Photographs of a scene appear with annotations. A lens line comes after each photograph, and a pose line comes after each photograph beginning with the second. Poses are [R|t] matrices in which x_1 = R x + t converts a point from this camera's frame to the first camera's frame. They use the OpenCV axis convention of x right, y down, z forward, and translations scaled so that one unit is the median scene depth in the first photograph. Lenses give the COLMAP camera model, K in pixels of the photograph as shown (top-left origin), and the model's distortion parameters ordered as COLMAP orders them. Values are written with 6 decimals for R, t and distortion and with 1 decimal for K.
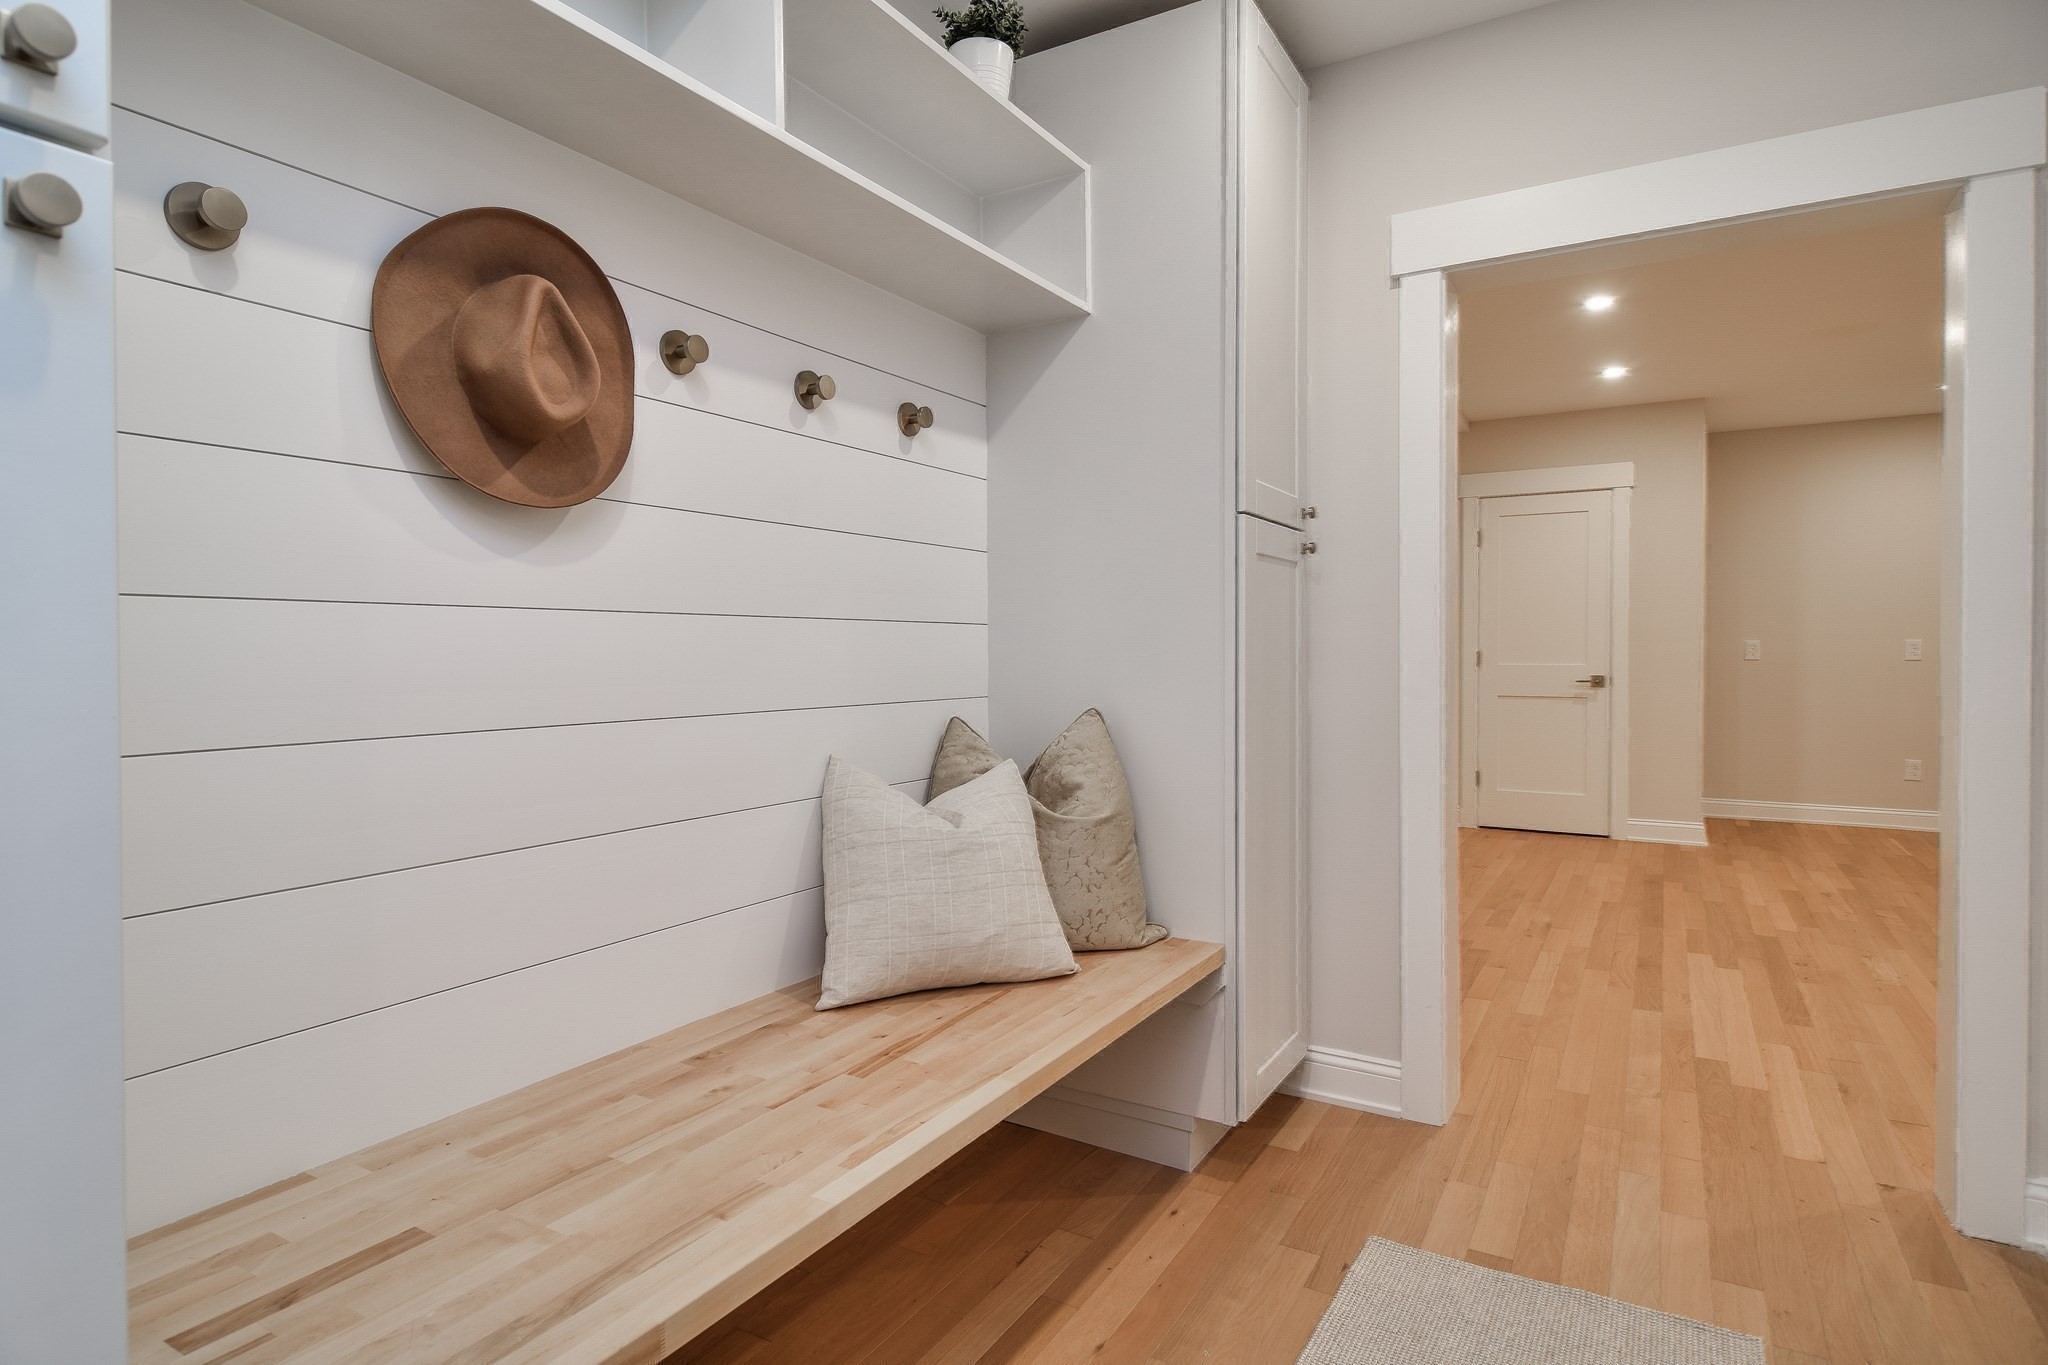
lens RADIAL K [[1088.8, 0, 1019.2], [0, 1088.8, 681.6], [0, 0, 1]] dist [0.004251, 0.001165]
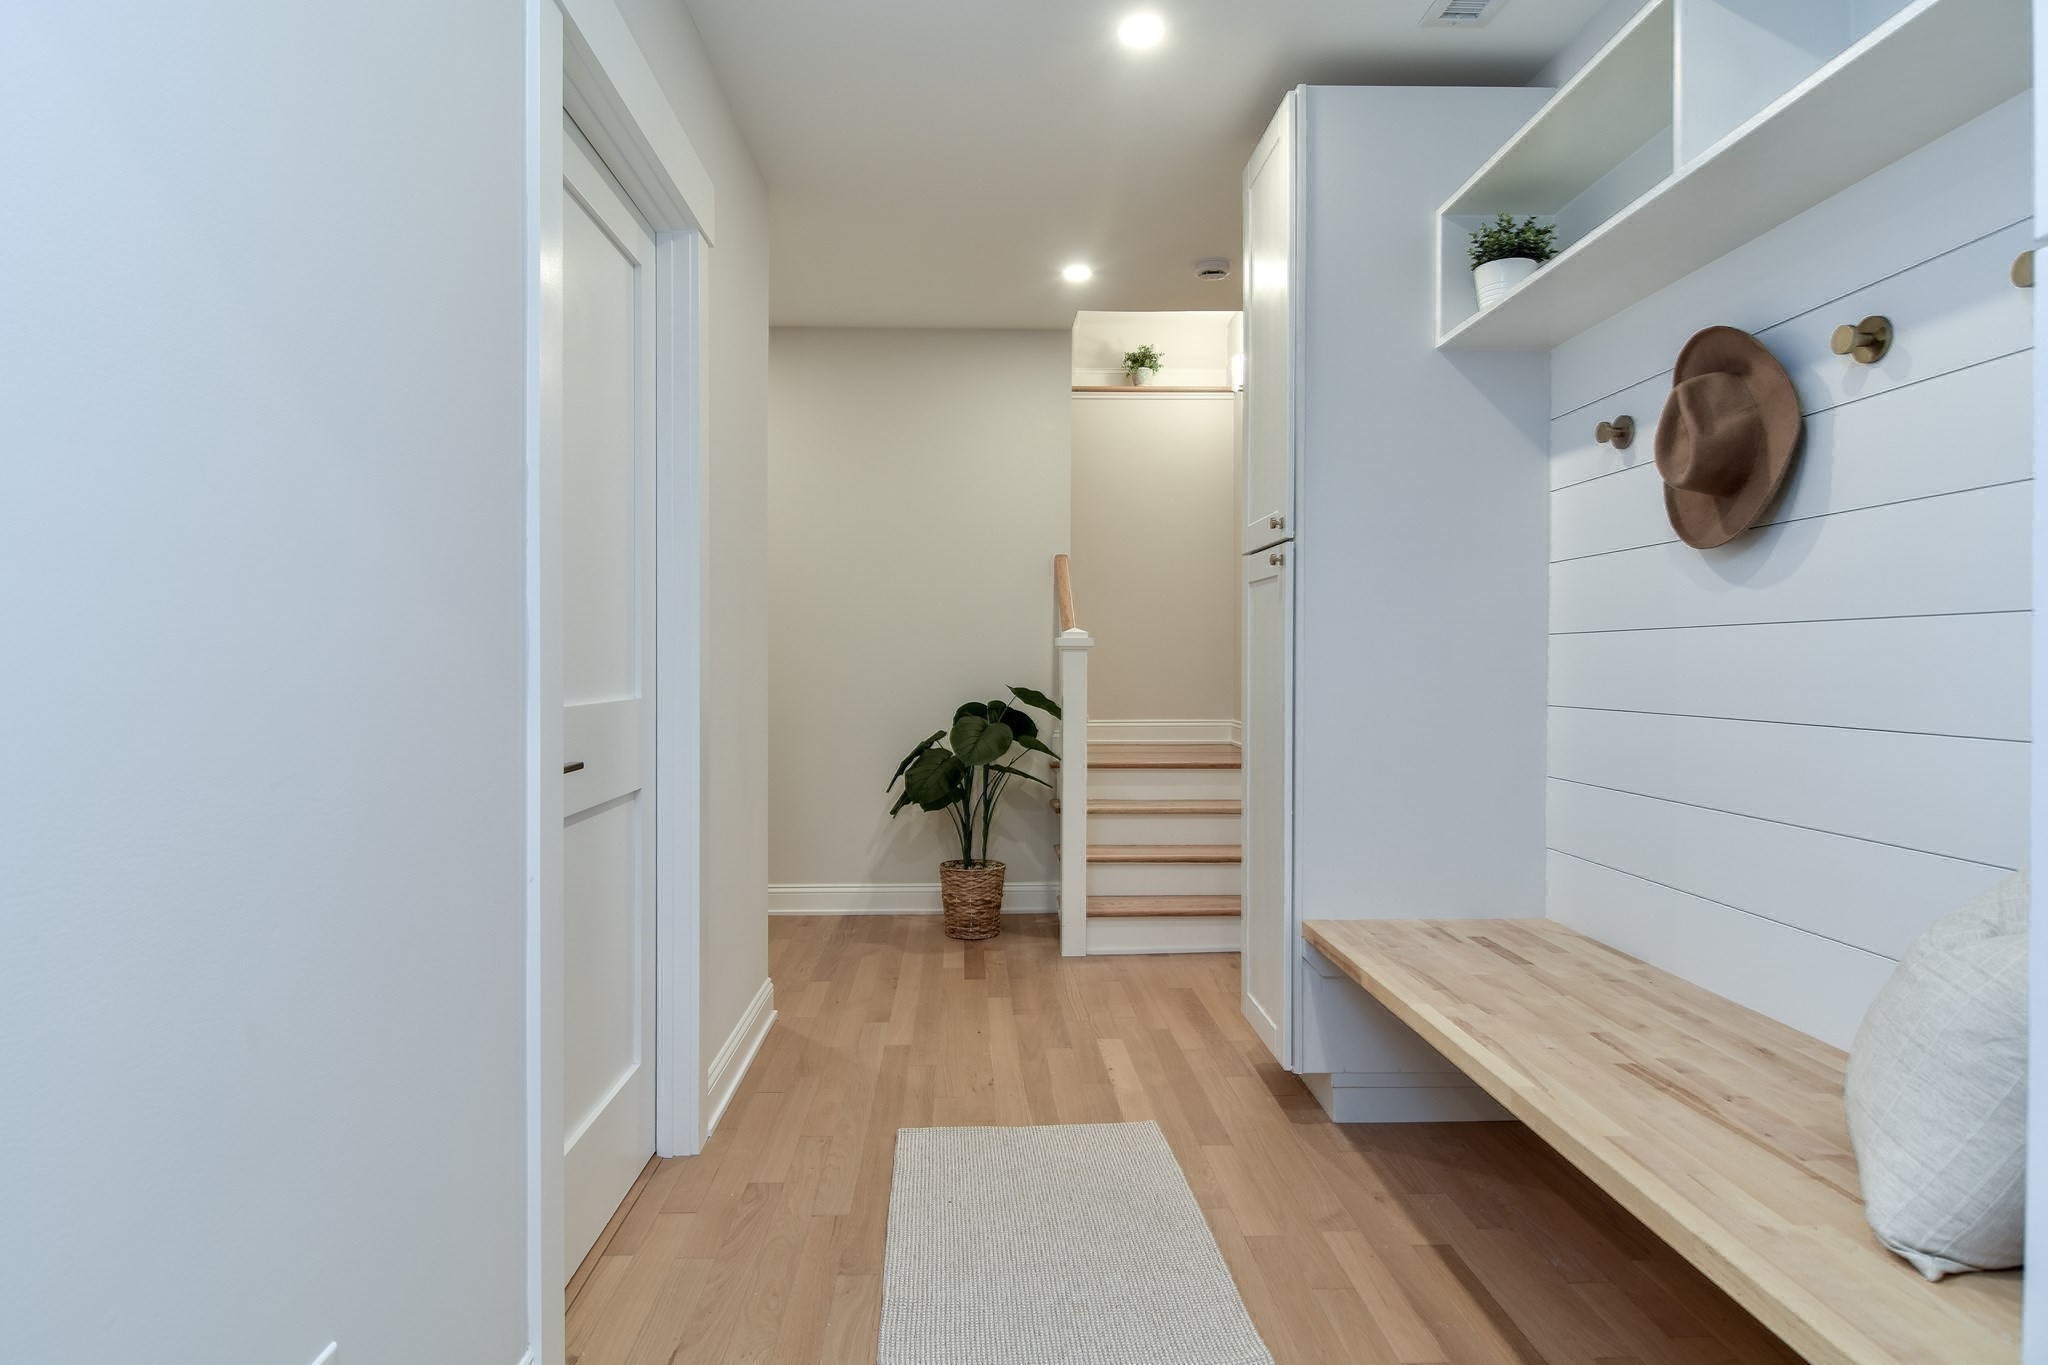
lens RADIAL K [[1088.8, 0, 1020.3], [0, 1088.8, 672.6], [0, 0, 1]] dist [0.004251, 0.001165]
pose [[-0.825052, 0.018502, -0.564754, 0.876892], [-0.009250, 0.998888, 0.046239, -0.054459], [0.564982, 0.043374, -0.823963, 1.456967]]
